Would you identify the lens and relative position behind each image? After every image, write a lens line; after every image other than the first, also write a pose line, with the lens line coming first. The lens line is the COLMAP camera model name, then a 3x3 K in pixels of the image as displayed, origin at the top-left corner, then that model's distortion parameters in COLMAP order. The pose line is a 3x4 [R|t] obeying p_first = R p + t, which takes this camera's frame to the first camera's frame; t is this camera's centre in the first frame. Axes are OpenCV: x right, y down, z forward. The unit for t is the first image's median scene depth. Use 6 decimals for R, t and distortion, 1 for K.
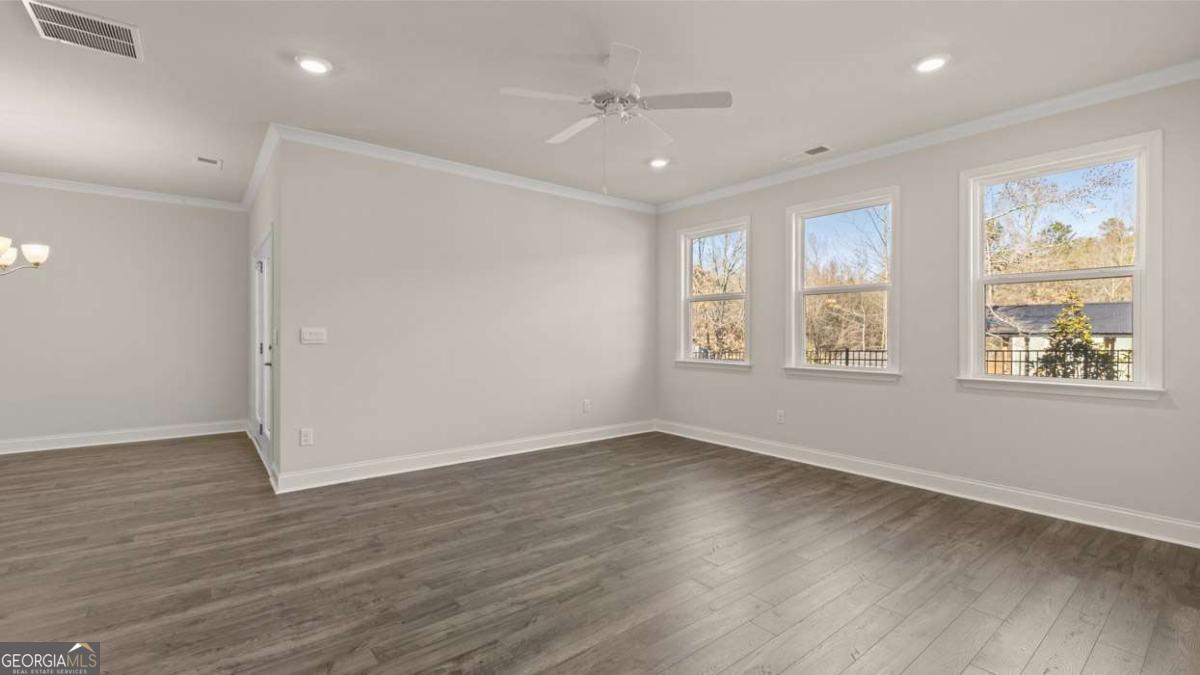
lens RADIAL K [[510.0, 0, 599.1], [0, 510.0, 329.9], [0, 0, 1]] dist [-0.000143, -0.000119]
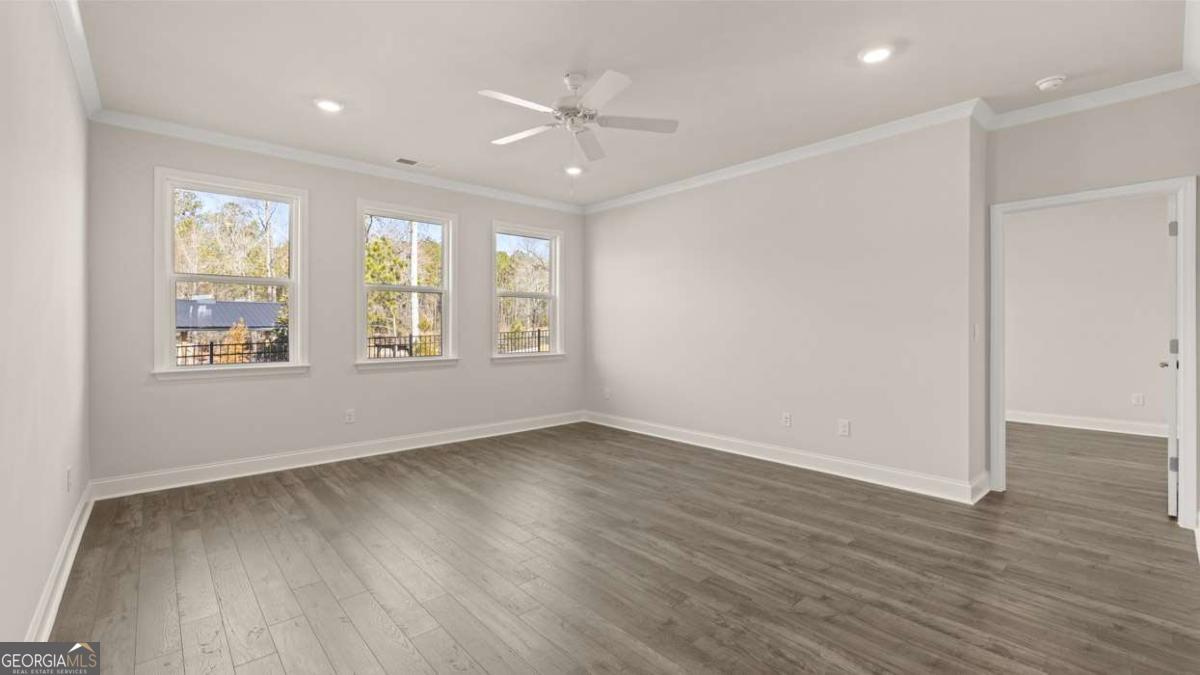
lens RADIAL K [[505.4, 0, 596.3], [0, 505.4, 324.7], [0, 0, 1]] dist [0.000244, -0.000045]
pose [[-0.055783, 0.000973, 0.998442, -0.771983], [-0.002622, 0.999996, -0.001121, -0.001057], [-0.998439, -0.002680, -0.055780, 0.747314]]
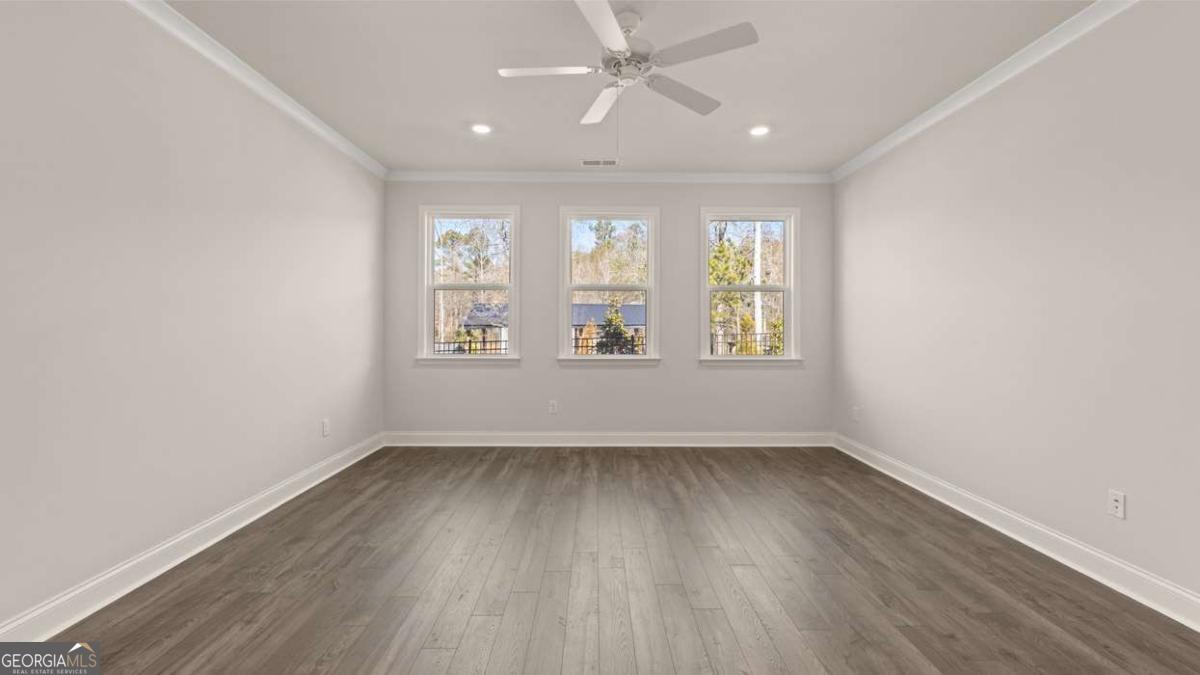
lens RADIAL K [[506.0, 0, 600.6], [0, 506.0, 321.8], [0, 0, 1]] dist [0.000171, 0.000067]
pose [[0.611794, 0.003919, 0.791008, -0.504355], [-0.004019, 0.999990, -0.001846, -0.000971], [-0.791007, -0.002050, 0.611803, 0.371272]]
